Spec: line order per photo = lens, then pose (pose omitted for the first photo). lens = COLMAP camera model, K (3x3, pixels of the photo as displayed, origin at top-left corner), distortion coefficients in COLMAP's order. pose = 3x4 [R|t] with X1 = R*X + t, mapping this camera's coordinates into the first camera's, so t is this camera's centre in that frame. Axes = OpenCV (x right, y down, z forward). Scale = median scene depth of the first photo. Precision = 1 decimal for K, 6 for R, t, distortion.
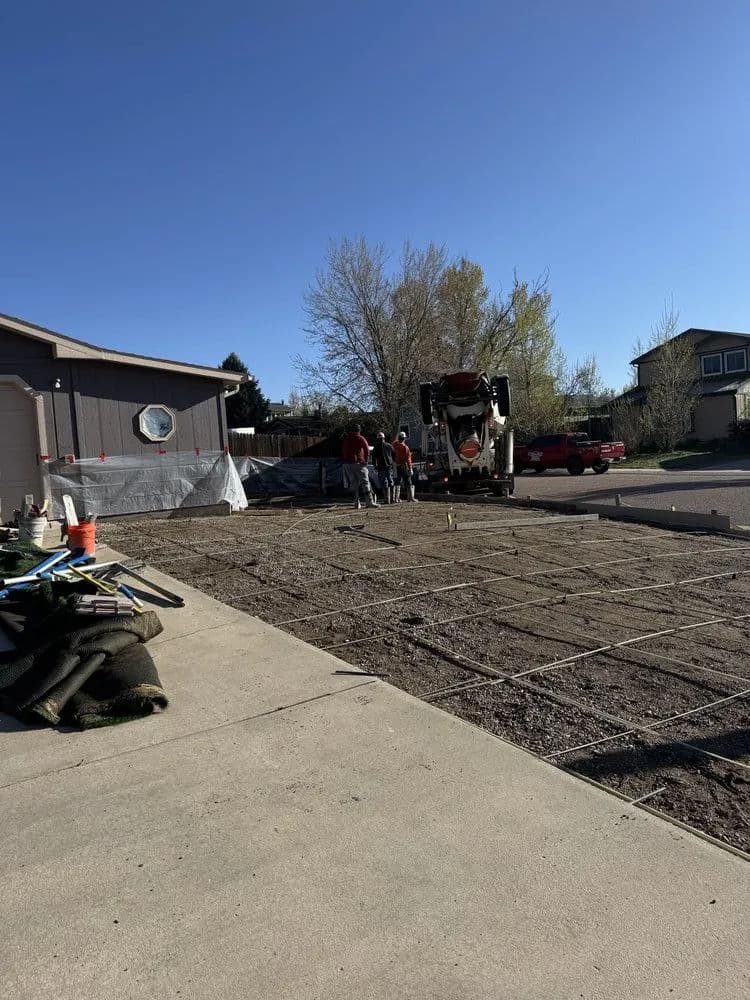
lens RADIAL K [[739.9, 0, 350.4], [0, 739.9, 499.0], [0, 0, 1]] dist [0.145887, -0.227727]
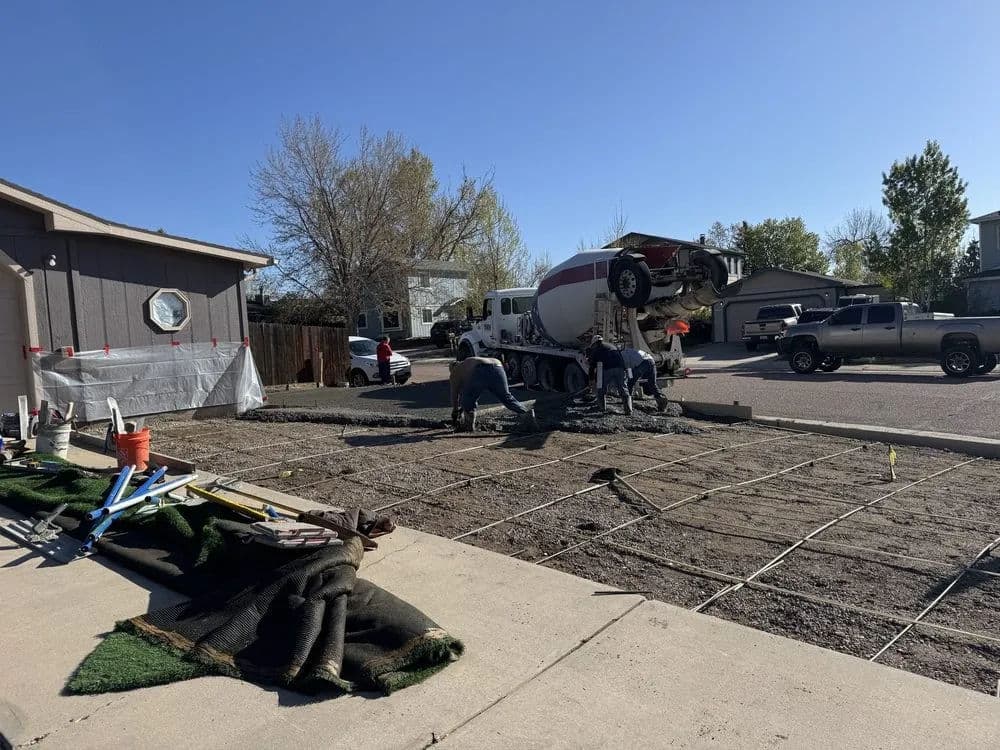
lens RADIAL K [[744.6, 0, 517.1], [0, 744.6, 373.7], [0, 0, 1]] dist [0.135994, -0.222042]
pose [[0.953225, -0.004300, 0.302231, -0.125164], [0.010350, 0.999777, -0.018418, -0.006968], [-0.302084, 0.020685, 0.953057, 0.043479]]
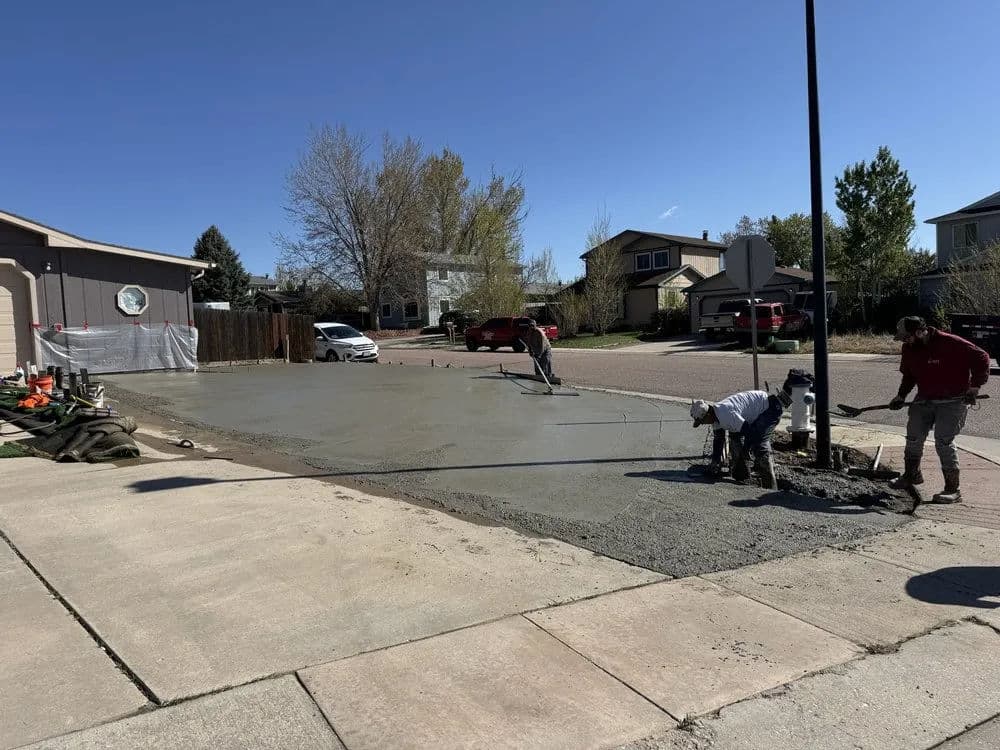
lens RADIAL K [[739.9, 0, 500.0], [0, 739.9, 375.0], [0, 0, 1]] dist [0.145887, -0.227727]
pose [[0.978660, 0.010395, 0.205223, 0.069343], [-0.009767, 0.999944, -0.004073, 0.018703], [-0.205254, 0.001982, 0.978707, -0.302233]]
